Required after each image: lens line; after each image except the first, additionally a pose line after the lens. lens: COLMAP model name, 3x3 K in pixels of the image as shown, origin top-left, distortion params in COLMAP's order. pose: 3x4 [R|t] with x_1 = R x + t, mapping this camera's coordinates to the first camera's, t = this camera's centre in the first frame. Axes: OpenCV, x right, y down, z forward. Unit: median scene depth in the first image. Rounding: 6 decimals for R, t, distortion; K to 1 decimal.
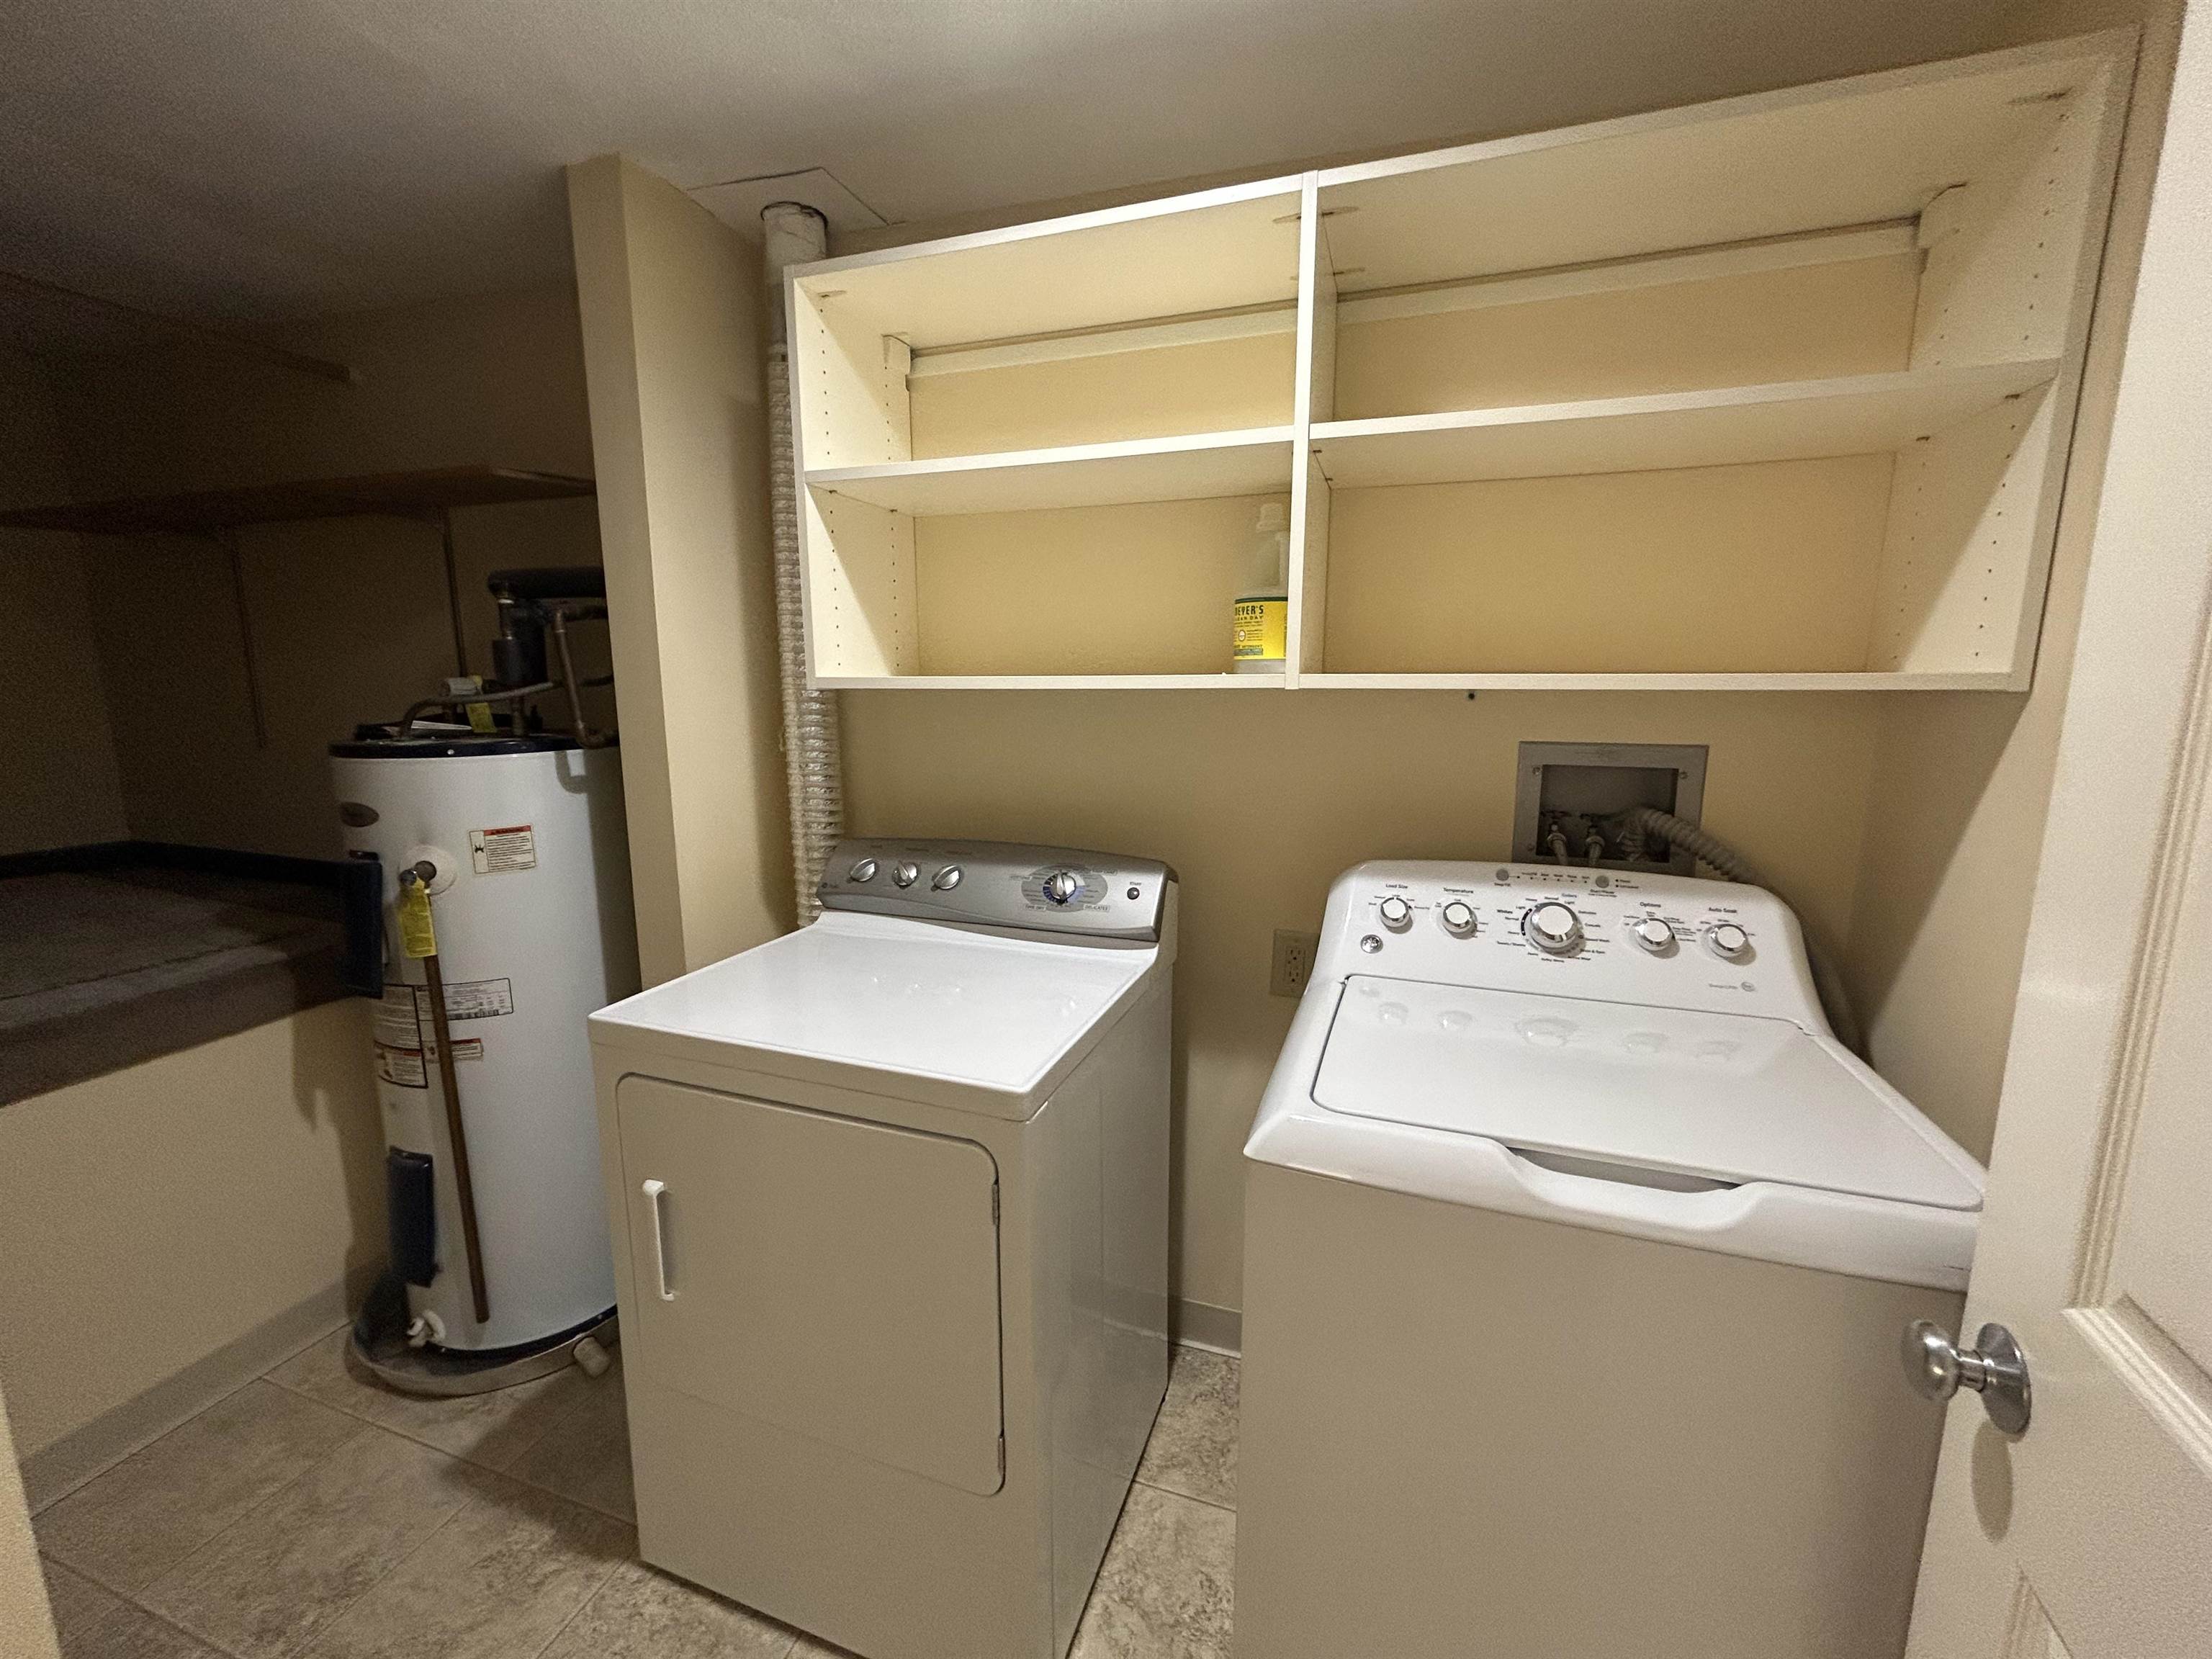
lens RADIAL K [[895.2, 0, 1111.8], [0, 895.2, 831.8], [0, 0, 1]] dist [0.000842, -0.000539]
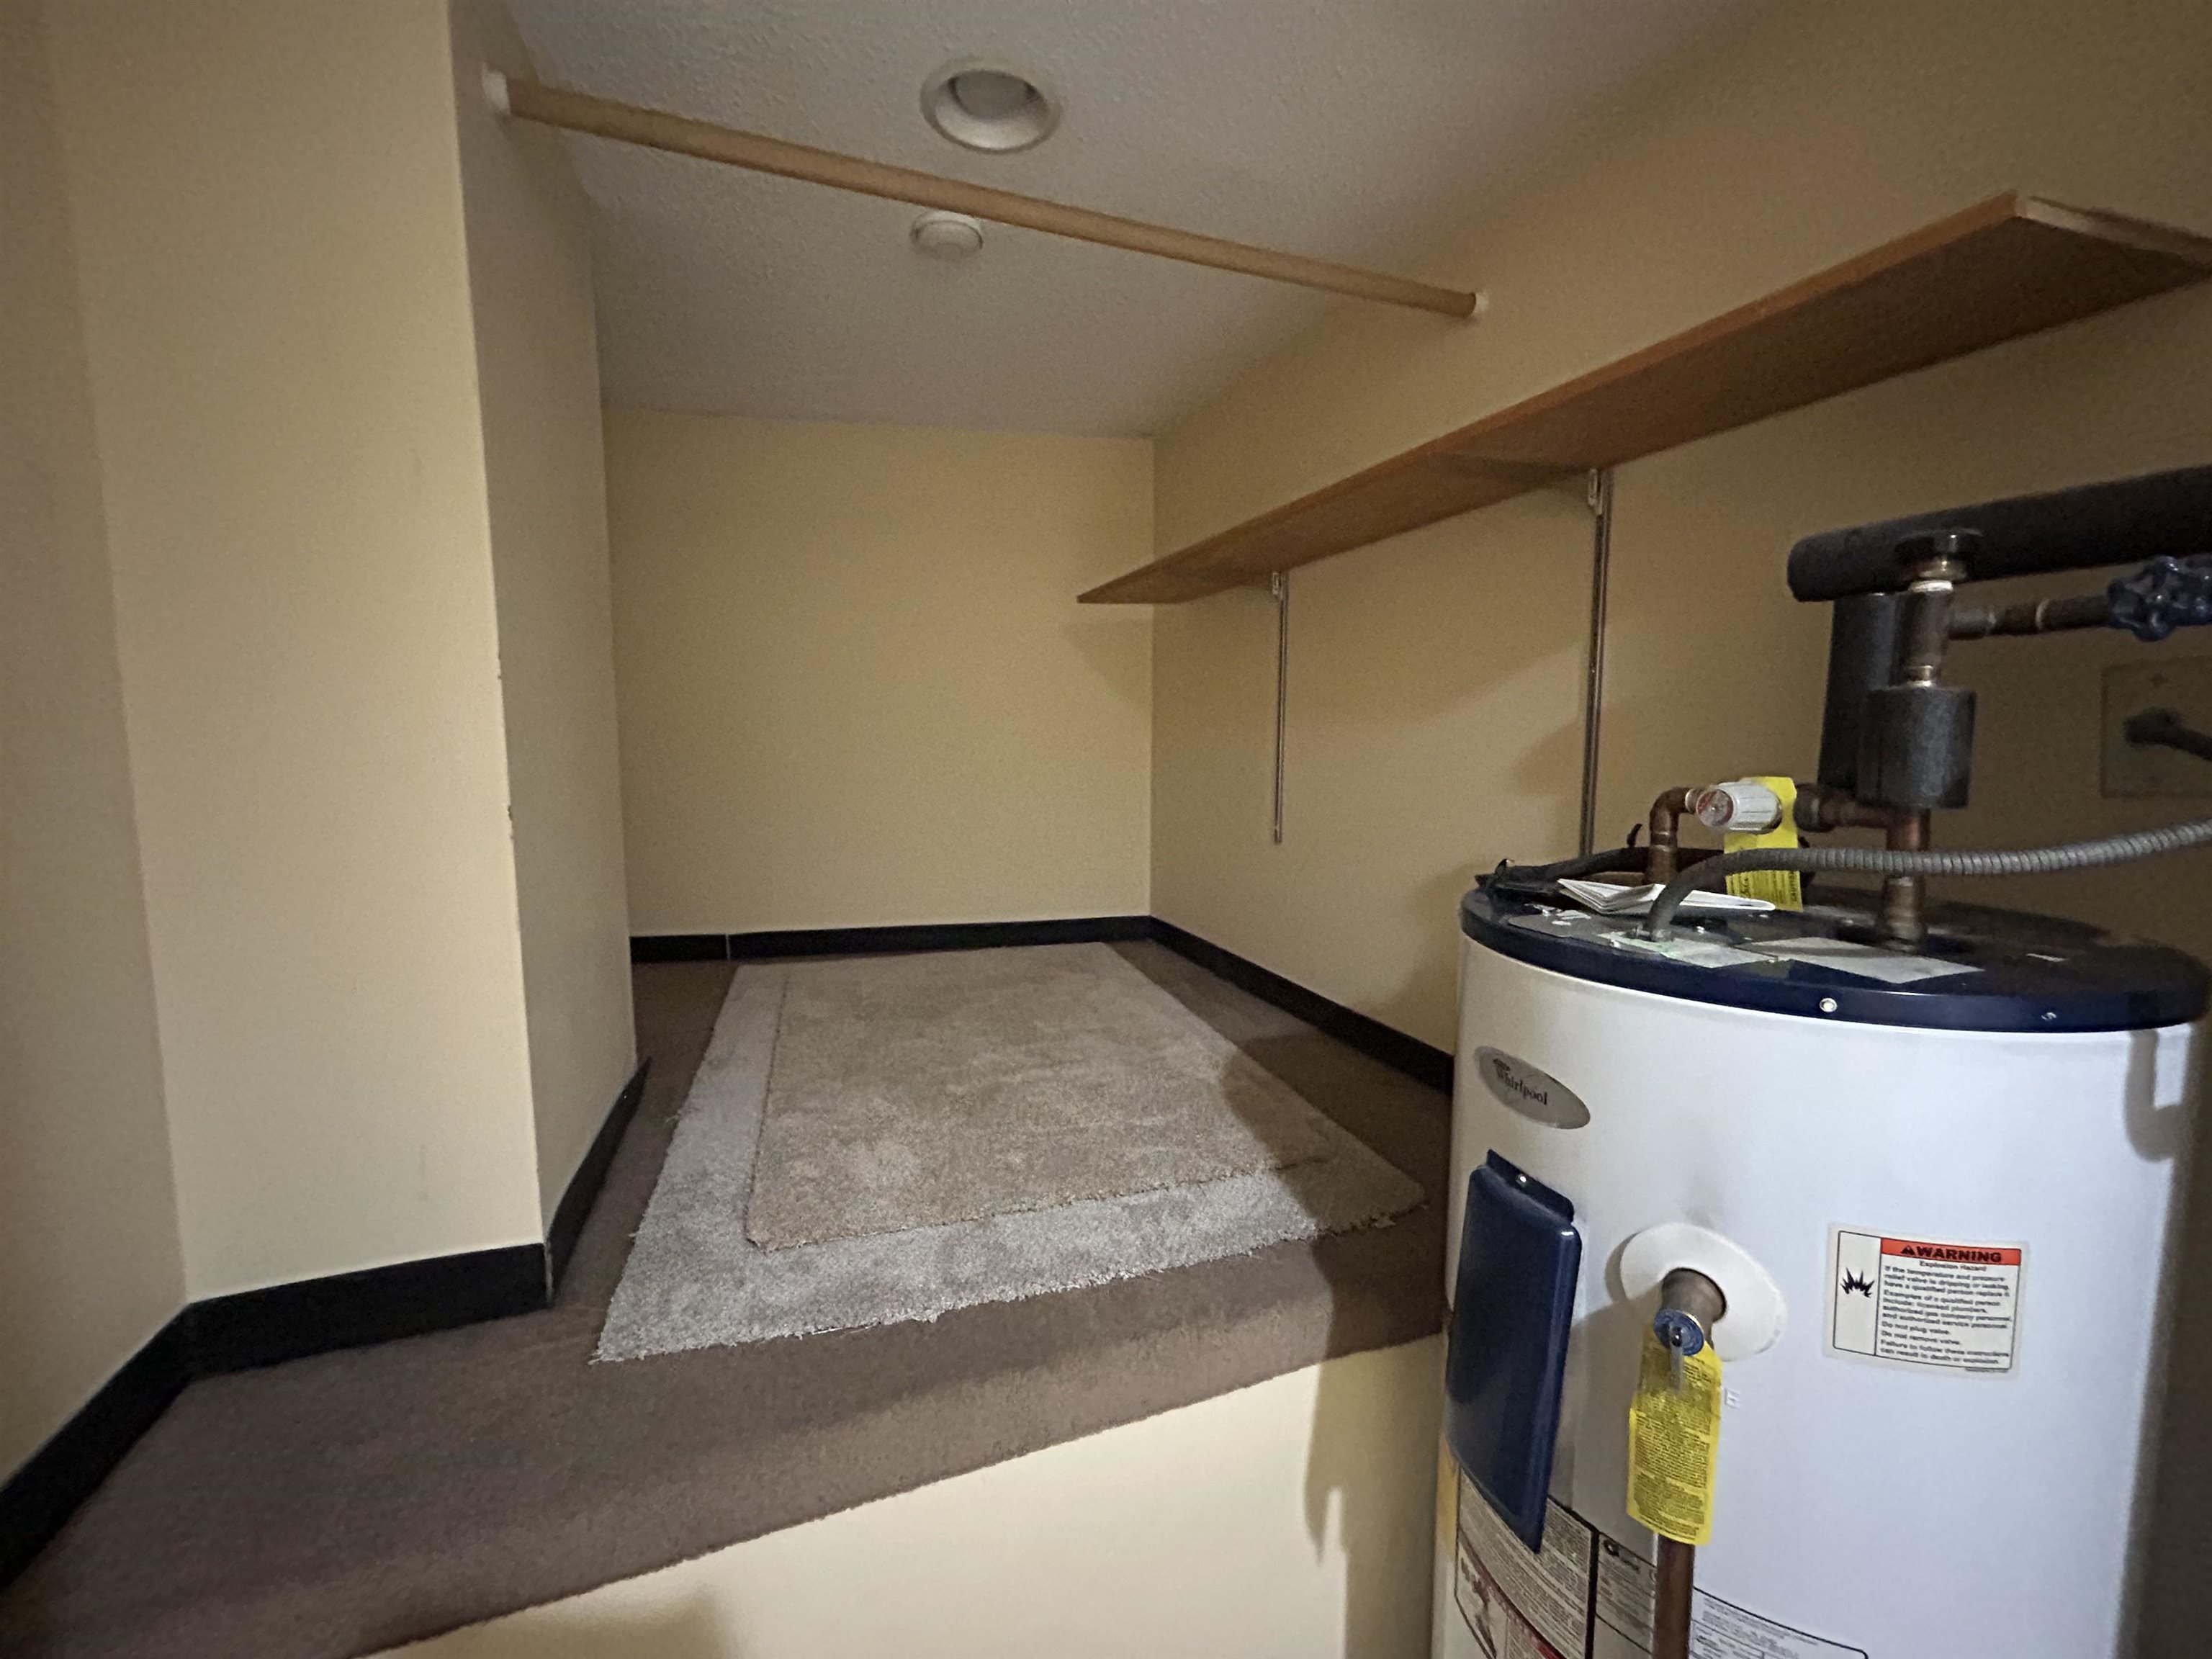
lens RADIAL K [[895.2, 0, 1108.0], [0, 895.2, 824.0], [0, 0, 1]] dist [0.000842, -0.000539]
pose [[0.638959, 0.074139, -0.765660, -0.620311], [-0.127008, 0.991852, -0.009950, -0.113987], [0.758683, 0.103602, 0.643169, 0.521117]]
